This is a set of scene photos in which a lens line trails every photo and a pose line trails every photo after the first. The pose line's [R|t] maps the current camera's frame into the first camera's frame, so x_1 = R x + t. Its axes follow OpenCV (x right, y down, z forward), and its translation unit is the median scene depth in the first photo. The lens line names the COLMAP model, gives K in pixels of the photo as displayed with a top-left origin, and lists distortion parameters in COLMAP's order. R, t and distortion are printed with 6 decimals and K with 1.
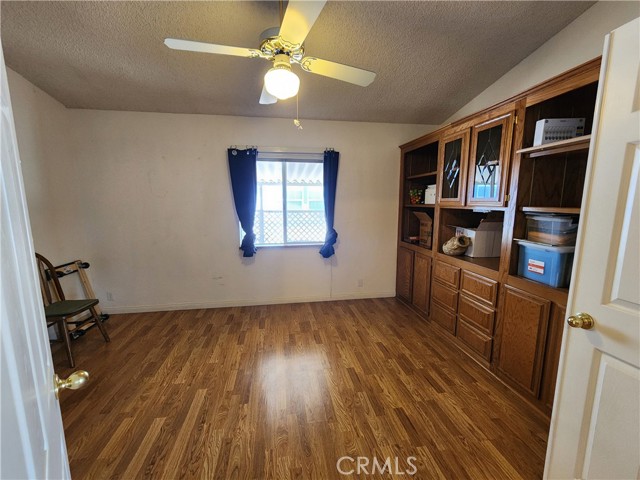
lens RADIAL K [[260.7, 0, 321.4], [0, 260.7, 239.8], [0, 0, 1]] dist [-0.002060, -0.000087]
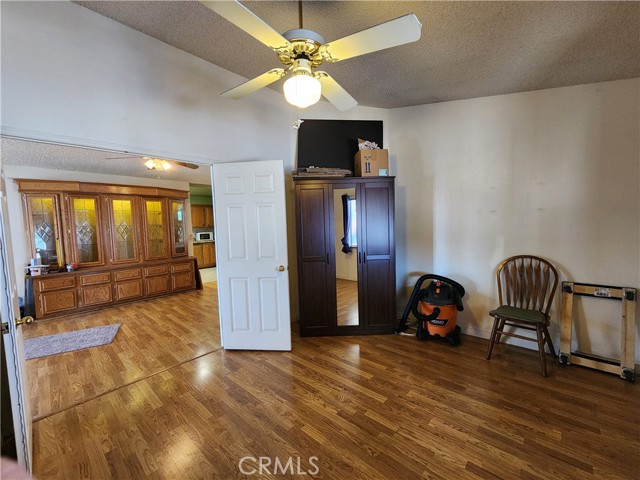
lens RADIAL K [[260.7, 0, 321.8], [0, 260.7, 238.5], [0, 0, 1]] dist [-0.002060, -0.000087]
pose [[-0.775509, 0.065112, -0.627970, 0.274466], [-0.056962, 0.983395, 0.172309, -0.174289], [0.628762, 0.169398, -0.758922, 1.221260]]
